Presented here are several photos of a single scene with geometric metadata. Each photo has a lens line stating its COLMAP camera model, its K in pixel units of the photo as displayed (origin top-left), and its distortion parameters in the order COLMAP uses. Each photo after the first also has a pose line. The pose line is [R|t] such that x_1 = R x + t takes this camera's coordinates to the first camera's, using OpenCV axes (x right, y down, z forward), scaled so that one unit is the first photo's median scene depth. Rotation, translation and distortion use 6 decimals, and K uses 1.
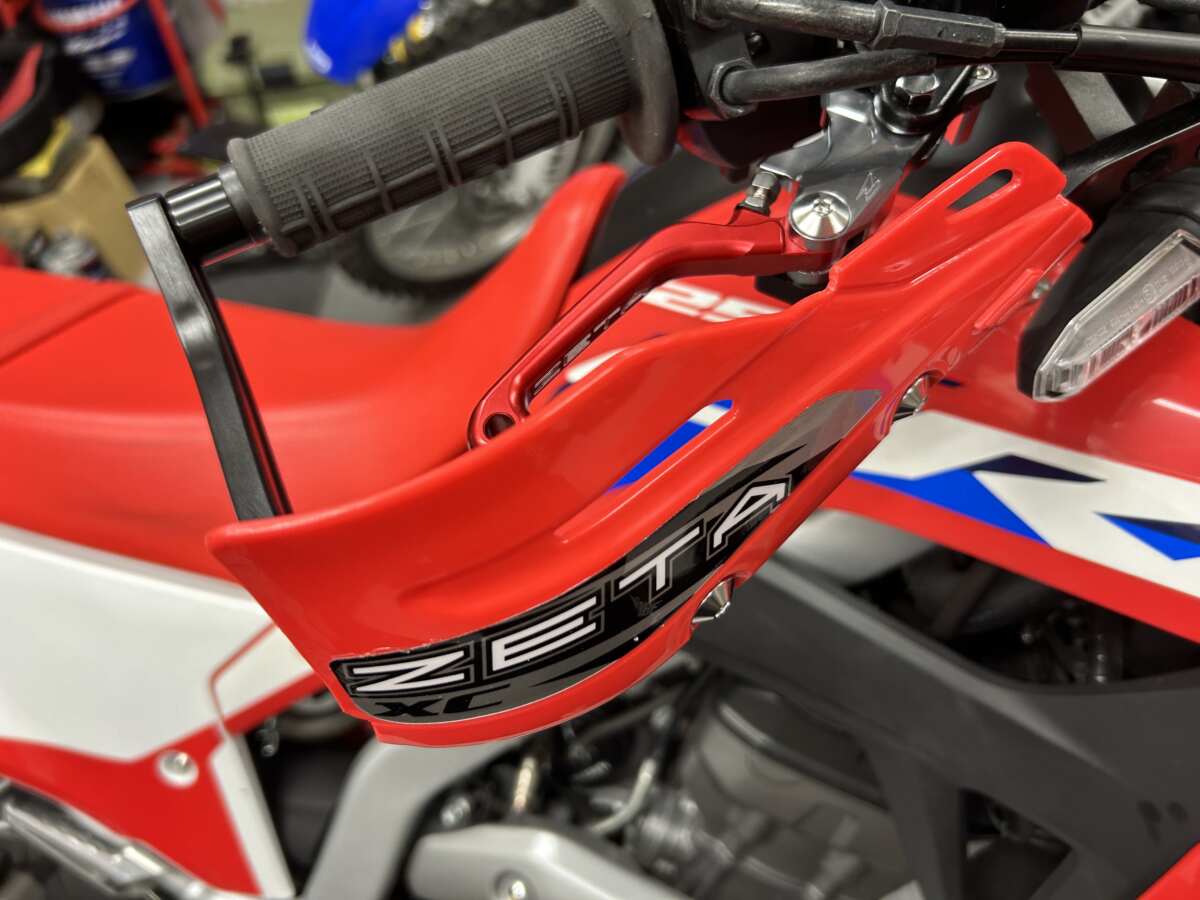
lens RADIAL K [[898.1, 0, 600.4], [0, 898.1, 461.6], [0, 0, 1]] dist [0.011355, -0.041048]
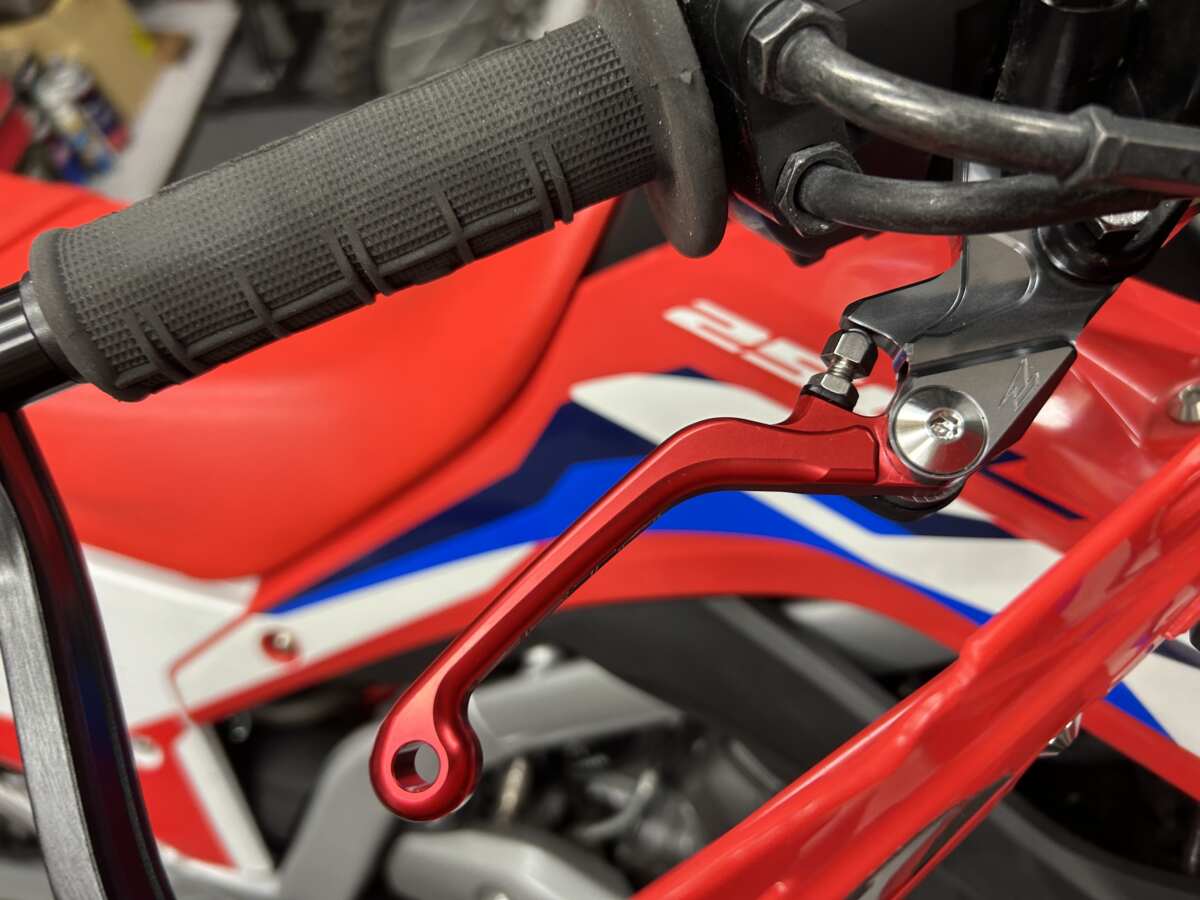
lens RADIAL K [[898.1, 0, 600.0], [0, 898.1, 441.3], [0, 0, 1]] dist [0.011355, -0.041048]
pose [[0.998185, 0.053592, -0.027464, 0.023579], [-0.048214, 0.984480, 0.168741, -0.337868], [0.036081, -0.167111, 0.985278, 0.343989]]
